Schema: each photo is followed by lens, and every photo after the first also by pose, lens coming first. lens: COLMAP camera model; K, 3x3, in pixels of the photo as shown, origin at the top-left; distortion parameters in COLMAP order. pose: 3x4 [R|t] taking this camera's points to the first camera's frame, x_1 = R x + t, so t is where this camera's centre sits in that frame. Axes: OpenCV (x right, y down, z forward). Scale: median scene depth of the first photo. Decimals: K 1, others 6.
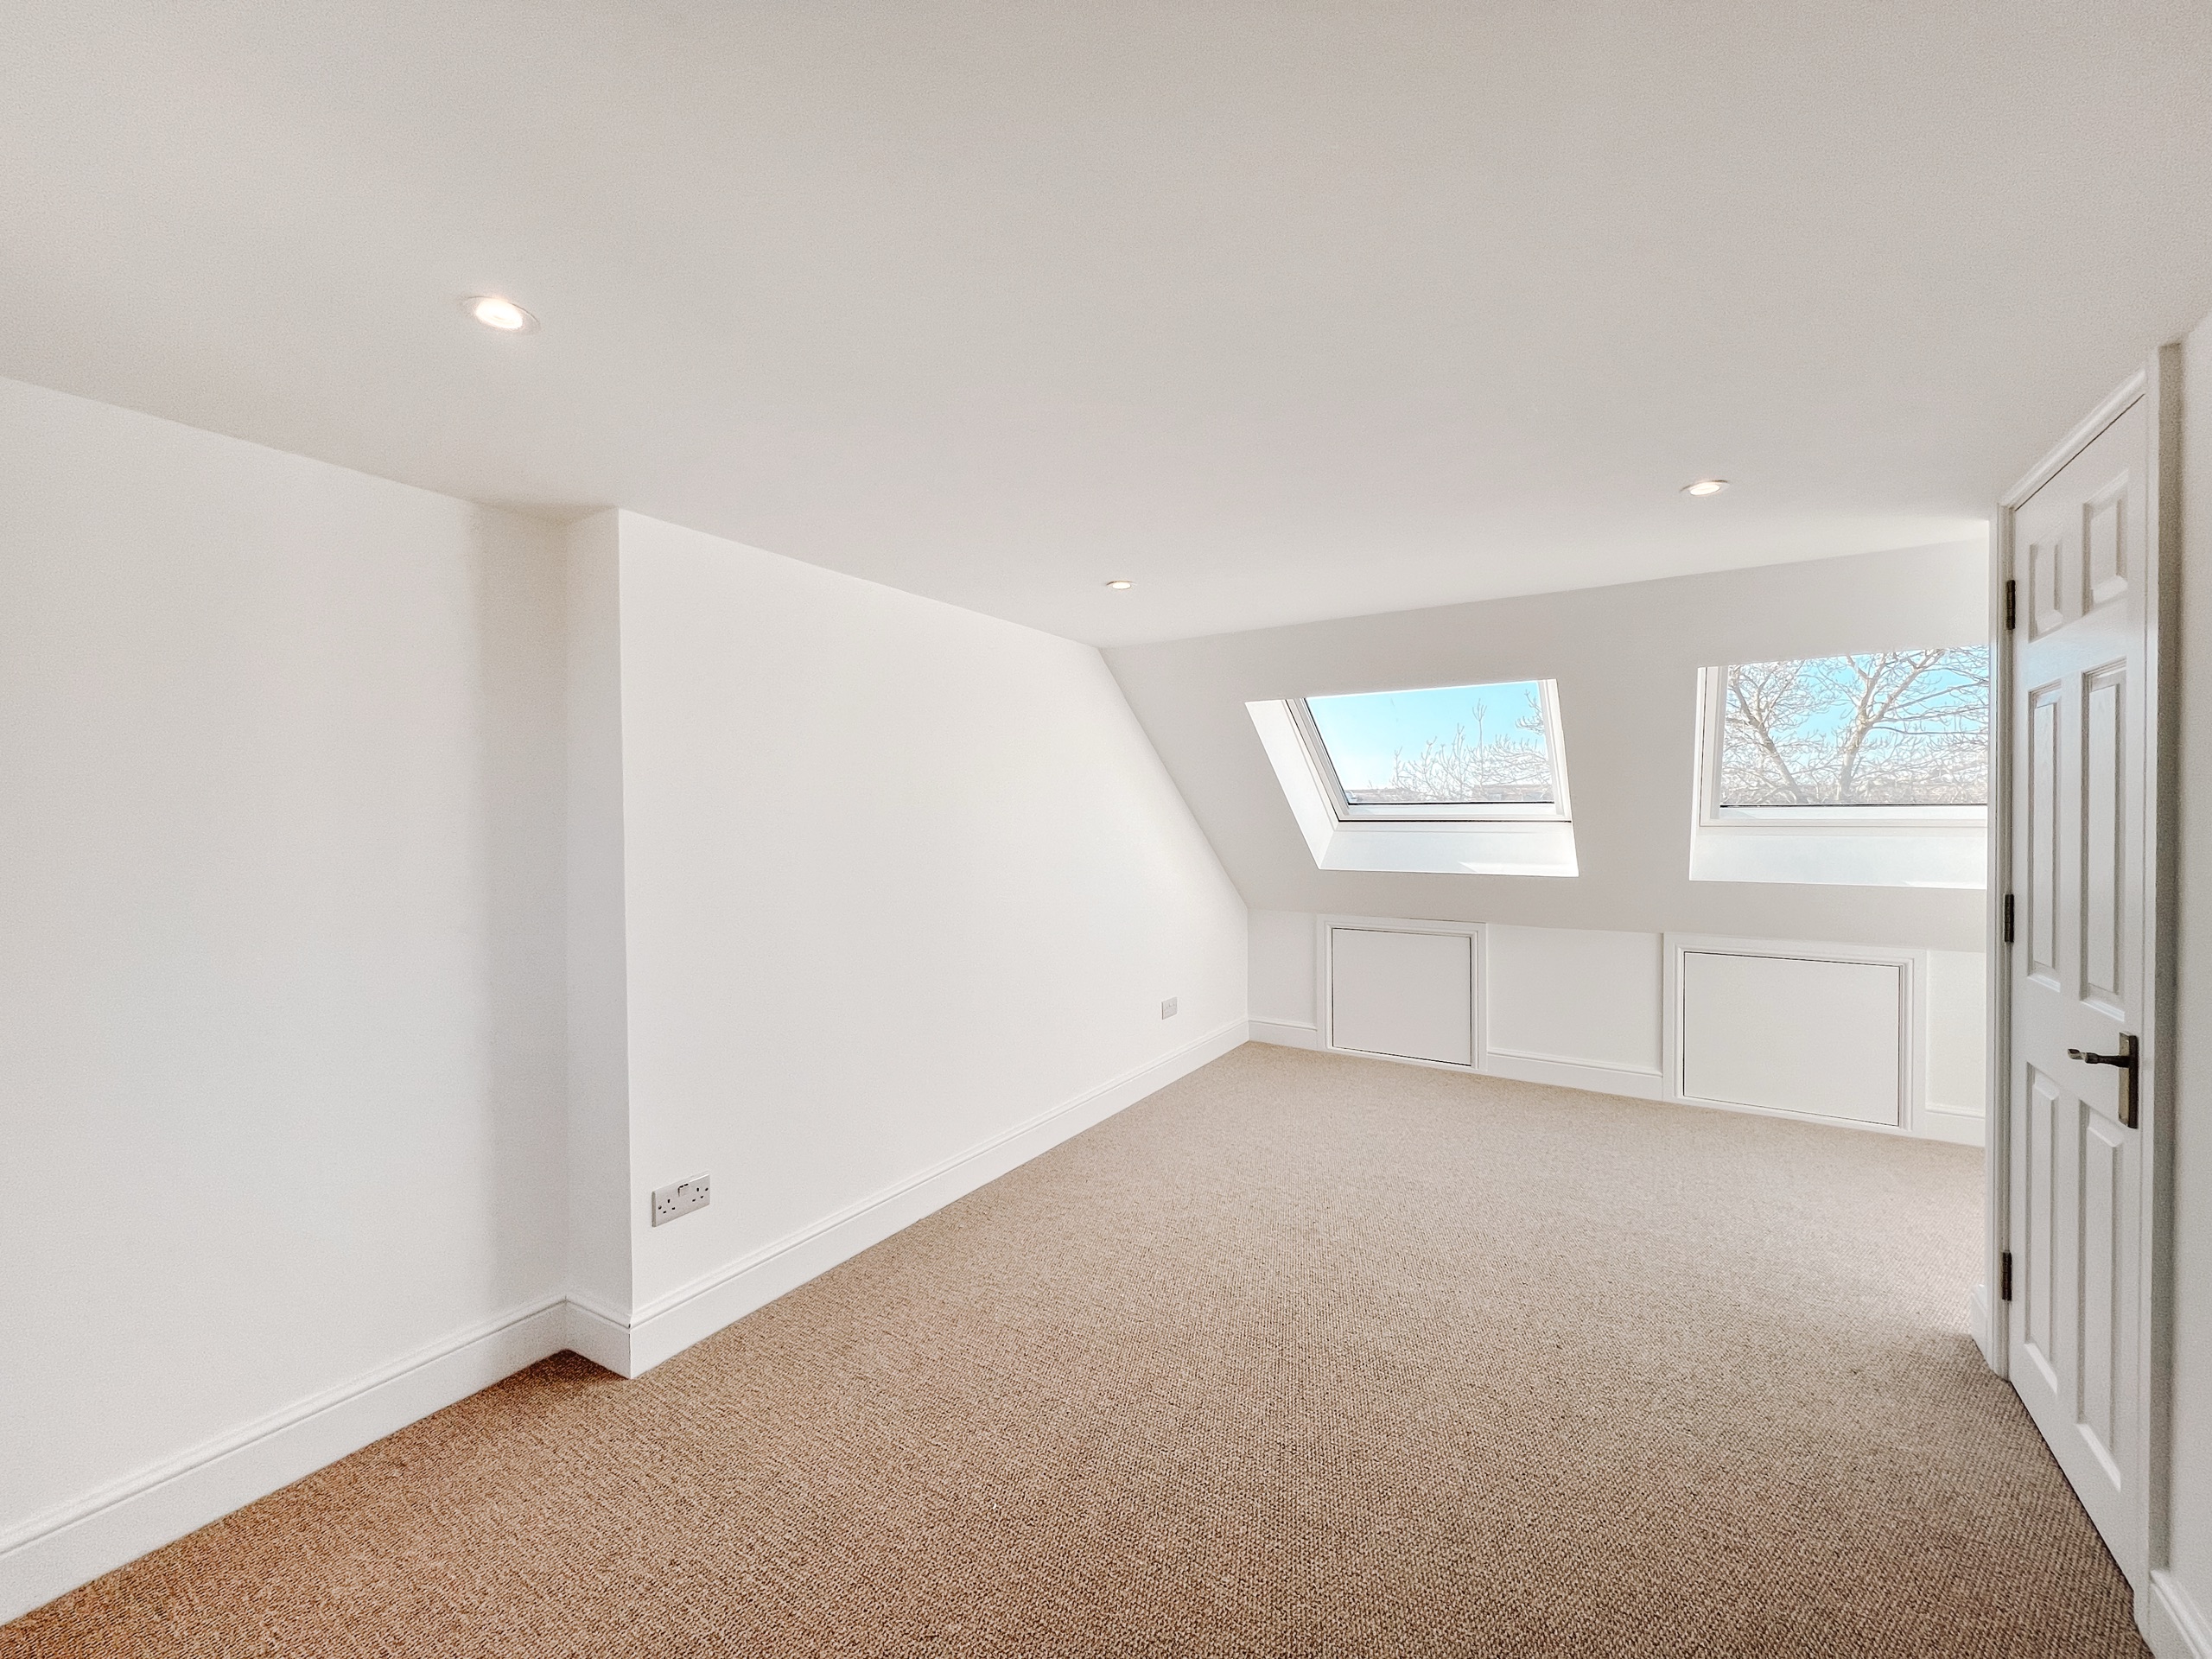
lens RADIAL K [[896.3, 0, 1105.9], [0, 896.3, 827.8], [0, 0, 1]] dist [0.001907, -0.000272]
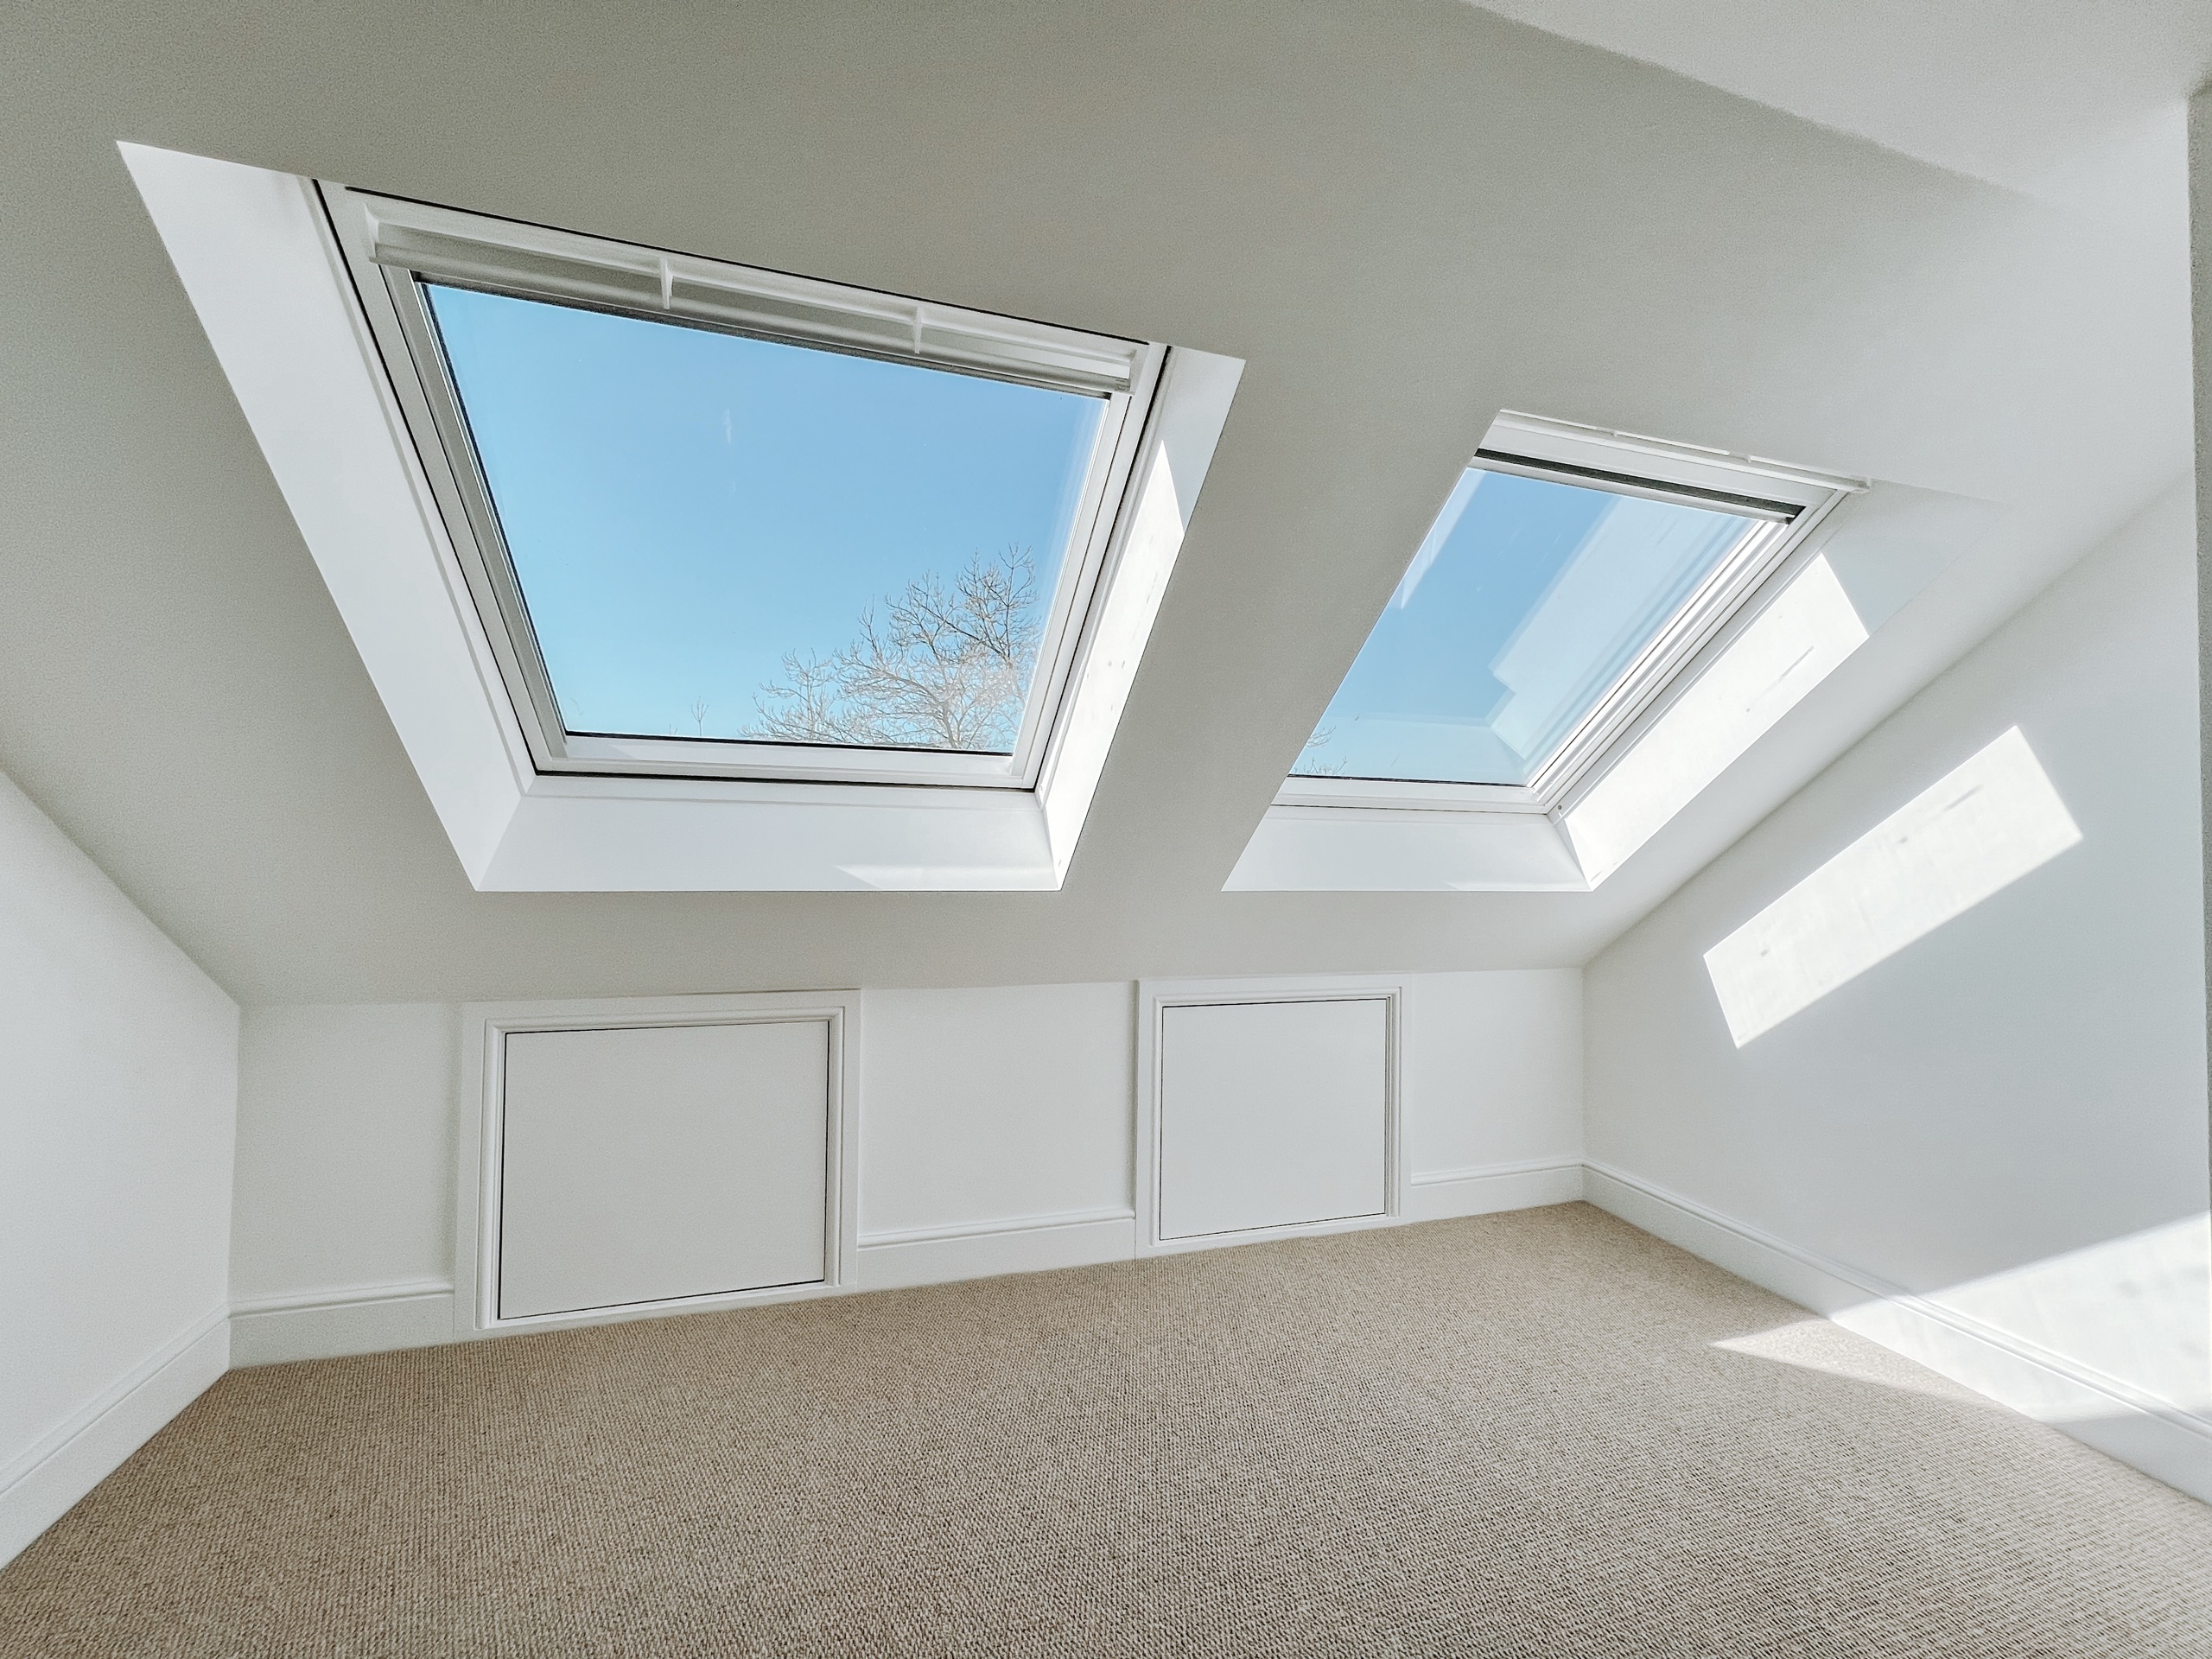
lens RADIAL K [[896.3, 0, 1104.9], [0, 896.3, 828.3], [0, 0, 1]] dist [0.001907, -0.000272]
pose [[0.657478, 0.030071, 0.752874, 0.128868], [-0.004371, 0.999339, -0.036097, 0.032344], [-0.753461, 0.020443, 0.657175, 0.560258]]
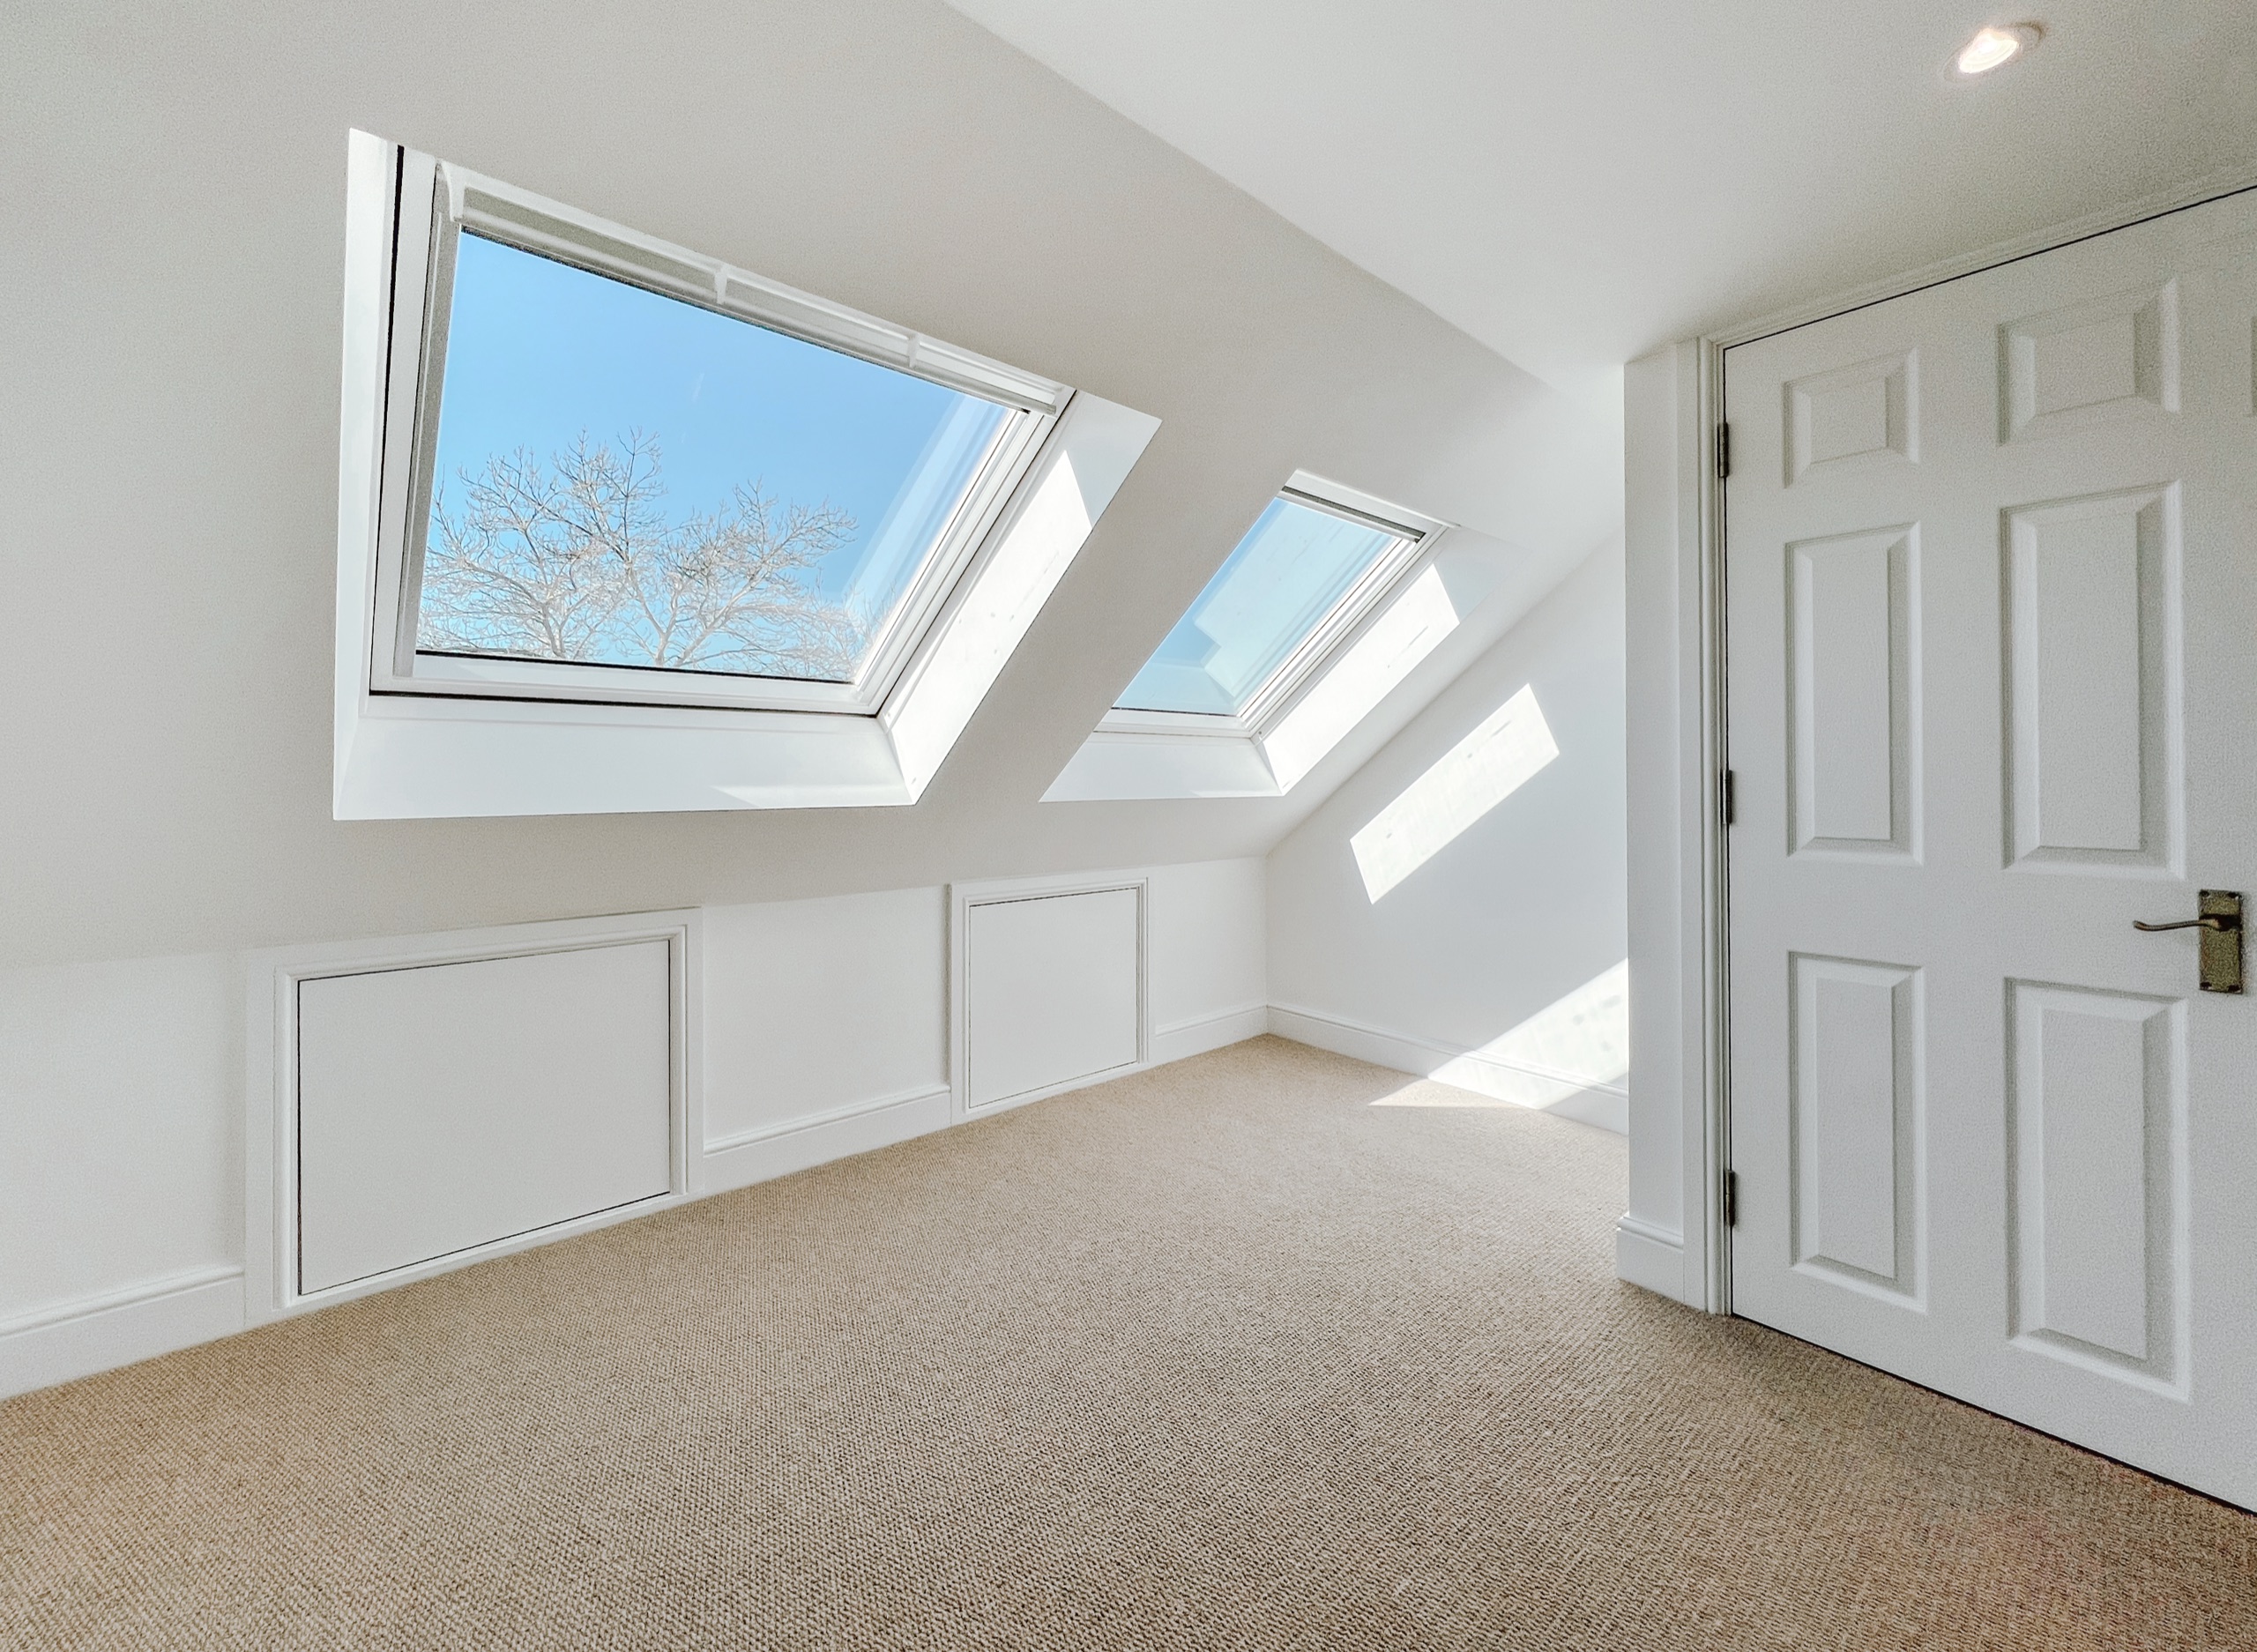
lens RADIAL K [[914.4, 0, 1120.9], [0, 914.4, 768.2], [0, 0, 1]] dist [0.001907, -0.000272]
pose [[0.289510, 0.007738, 0.957144, -0.021430], [0.014285, 0.999821, -0.012404, 0.034638], [-0.957068, 0.017264, 0.289348, 0.609449]]
